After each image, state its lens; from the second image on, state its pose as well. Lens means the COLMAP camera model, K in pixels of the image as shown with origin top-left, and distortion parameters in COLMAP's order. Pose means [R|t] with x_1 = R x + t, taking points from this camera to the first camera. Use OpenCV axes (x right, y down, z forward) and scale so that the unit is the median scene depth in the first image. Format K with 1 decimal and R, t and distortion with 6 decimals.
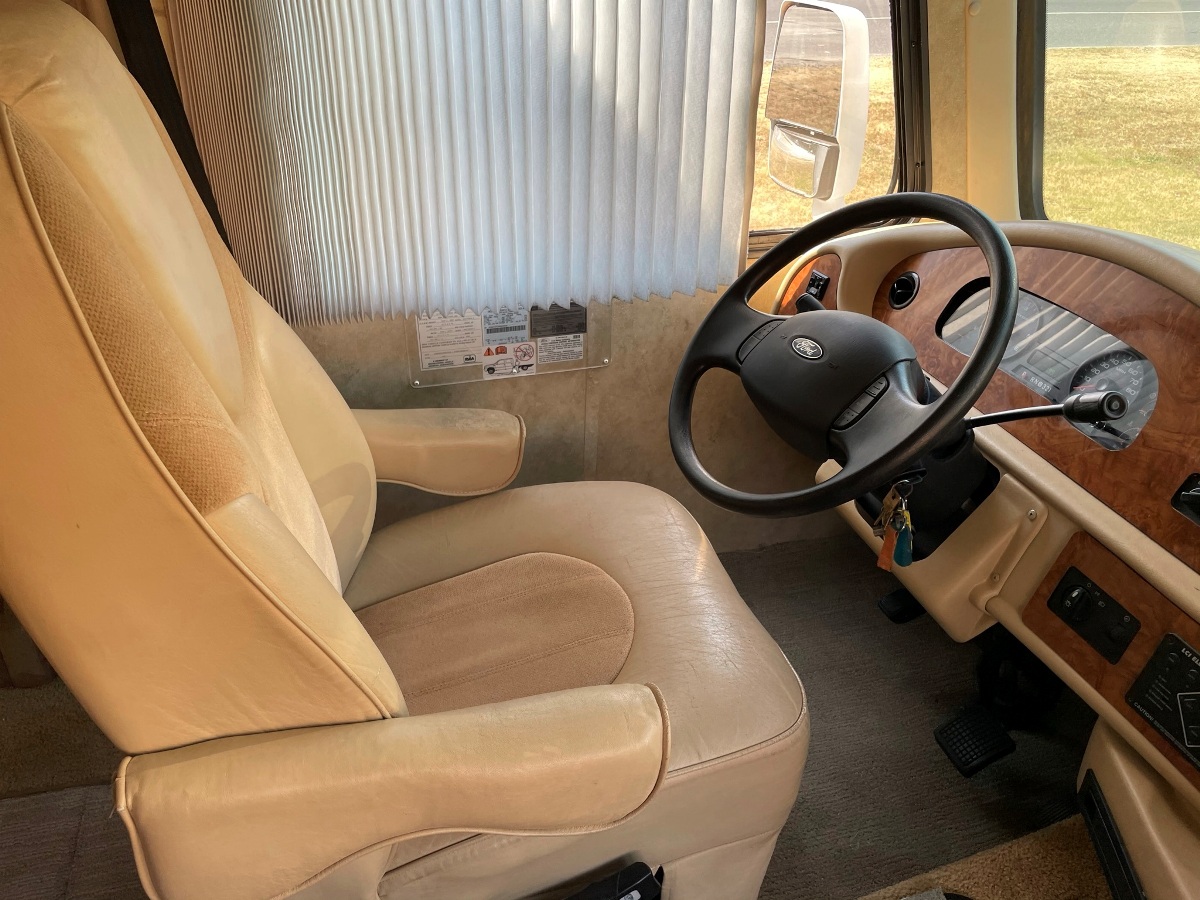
lens RADIAL K [[925.7, 0, 600.0], [0, 925.7, 450.0], [0, 0, 1]] dist [0.087350, -0.130414]
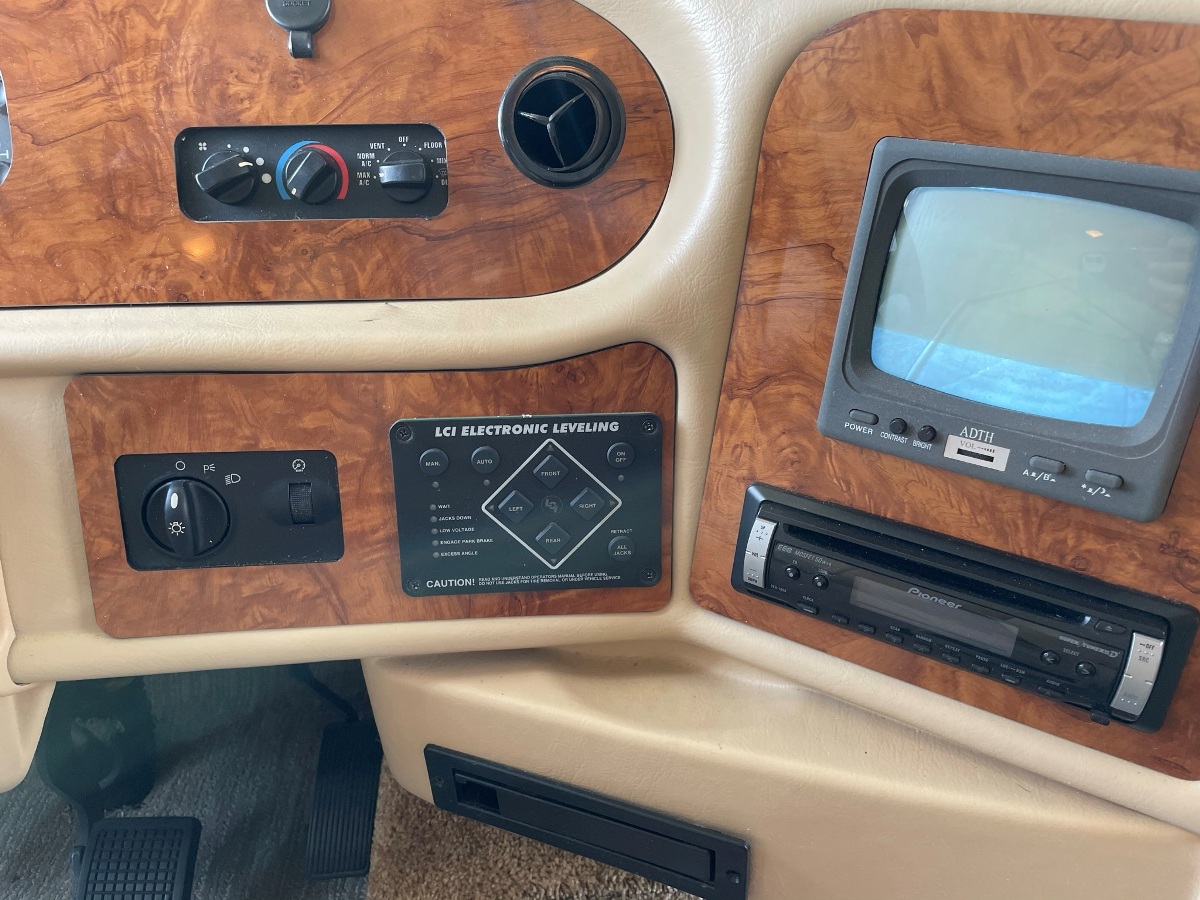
lens RADIAL K [[925.7, 0, 600.0], [0, 925.7, 450.0], [0, 0, 1]] dist [0.087350, -0.130414]
pose [[0.243484, -0.531096, 0.811574, 0.224860], [0.504068, 0.784168, 0.361934, 0.080875], [-0.828632, 0.320964, 0.458641, 0.652663]]
